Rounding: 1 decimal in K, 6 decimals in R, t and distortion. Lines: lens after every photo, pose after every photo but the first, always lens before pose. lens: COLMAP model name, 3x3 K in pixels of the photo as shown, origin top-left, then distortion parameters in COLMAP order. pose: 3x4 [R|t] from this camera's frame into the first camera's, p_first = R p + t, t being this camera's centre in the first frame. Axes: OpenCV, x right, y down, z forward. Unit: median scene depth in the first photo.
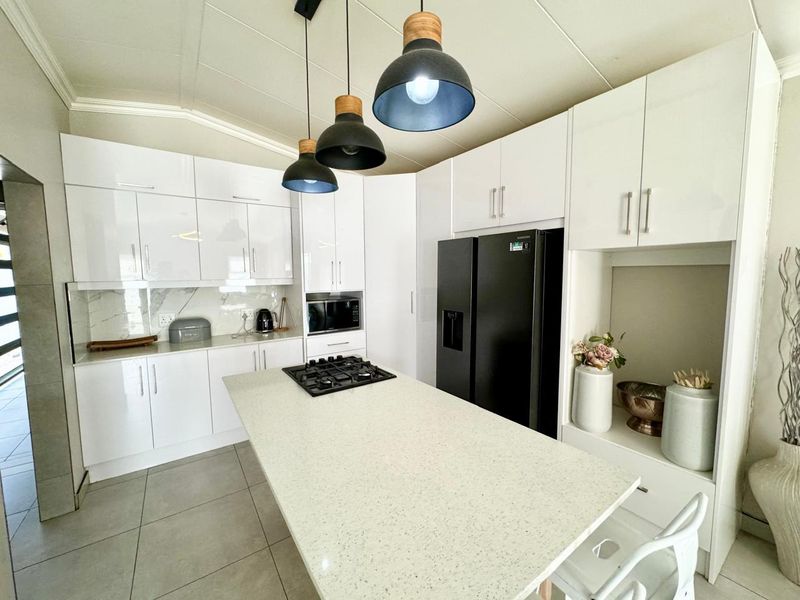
lens RADIAL K [[320.3, 0, 400.0], [0, 320.3, 298.3], [0, 0, 1]] dist [-0.002413, 0.000485]
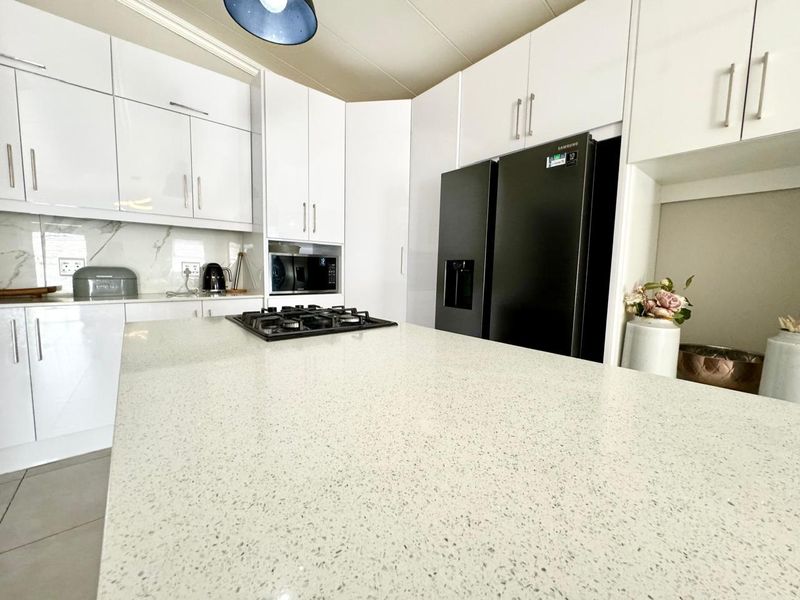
lens RADIAL K [[320.3, 0, 400.0], [0, 320.3, 298.2], [0, 0, 1]] dist [-0.002413, 0.000485]
pose [[0.995915, 0.022817, 0.087361, -0.054726], [-0.023364, 0.999713, 0.005247, 0.153754], [-0.087216, -0.007267, 0.996163, 0.265028]]
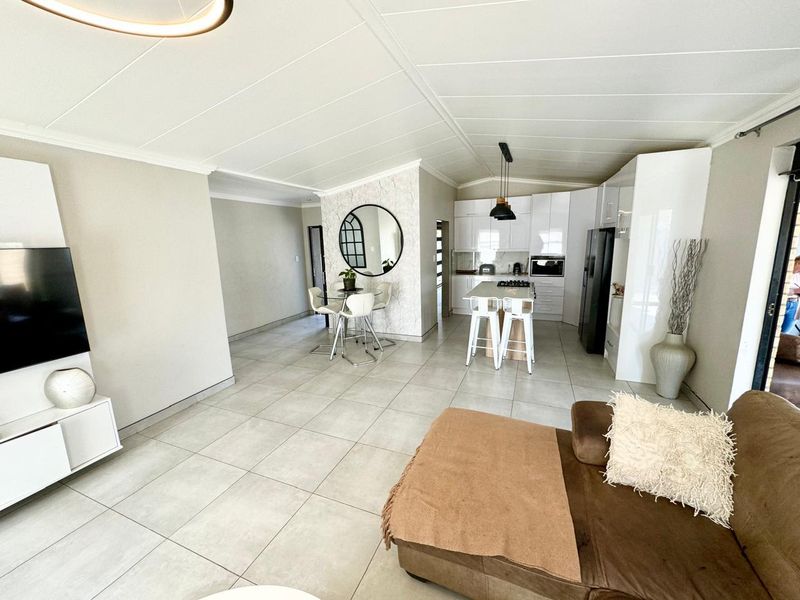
lens RADIAL K [[320.3, 0, 398.7], [0, 320.3, 300.2], [0, 0, 1]] dist [-0.002413, 0.000485]
pose [[0.532318, 0.151261, -0.832921, 1.396198], [-0.048570, 0.987744, 0.148336, 0.003939], [0.845150, -0.038507, 0.533140, -1.162086]]
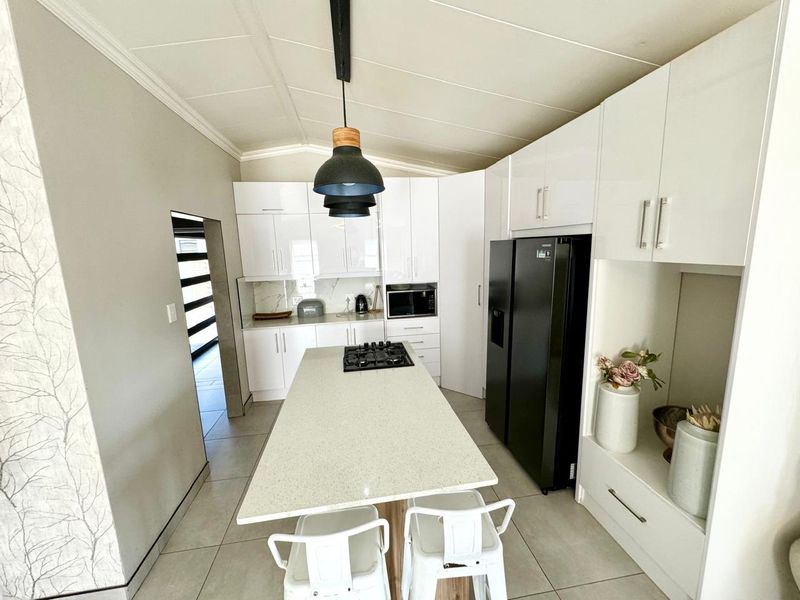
lens RADIAL K [[320.3, 0, 399.6], [0, 320.3, 298.7], [0, 0, 1]] dist [-0.002413, 0.000485]
pose [[0.899159, 0.051932, -0.434529, 0.379804], [-0.013624, 0.995774, 0.090816, -0.099615], [0.437409, -0.075739, 0.896067, -0.089738]]
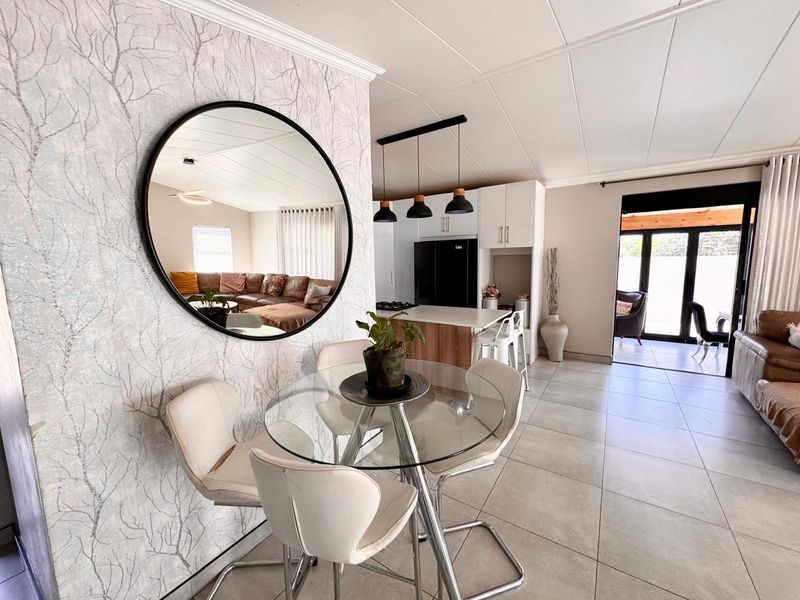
lens RADIAL K [[320.3, 0, 403.1], [0, 320.3, 296.6], [0, 0, 1]] dist [-0.002413, 0.000485]
pose [[0.928412, -0.052760, 0.367787, -0.775822], [0.042991, 0.998472, 0.034711, 0.084584], [-0.369056, -0.016415, 0.929262, -0.866326]]
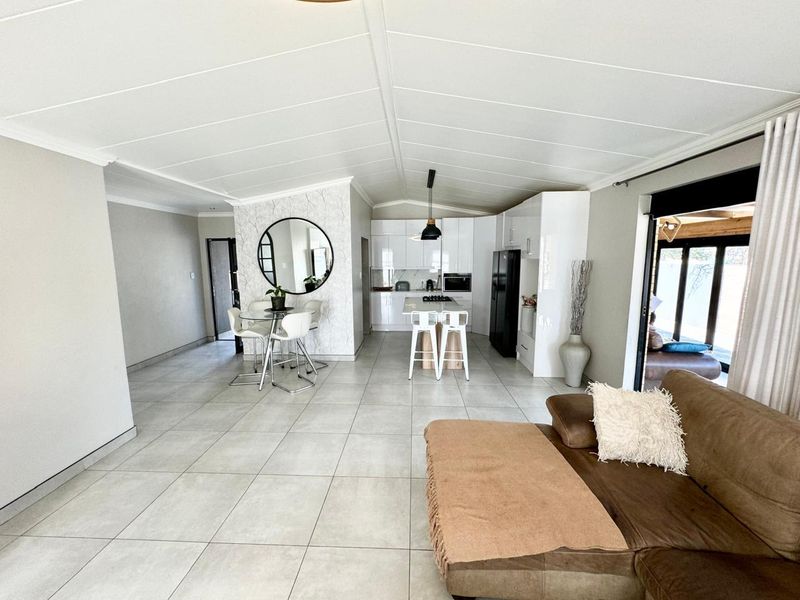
lens RADIAL K [[320.3, 0, 399.2], [0, 320.3, 300.0], [0, 0, 1]] dist [-0.002413, 0.000485]
pose [[0.791648, 0.086159, -0.604873, 1.165681], [-0.052558, 0.995941, 0.073076, 0.033427], [0.608713, -0.026060, 0.792962, -1.385326]]
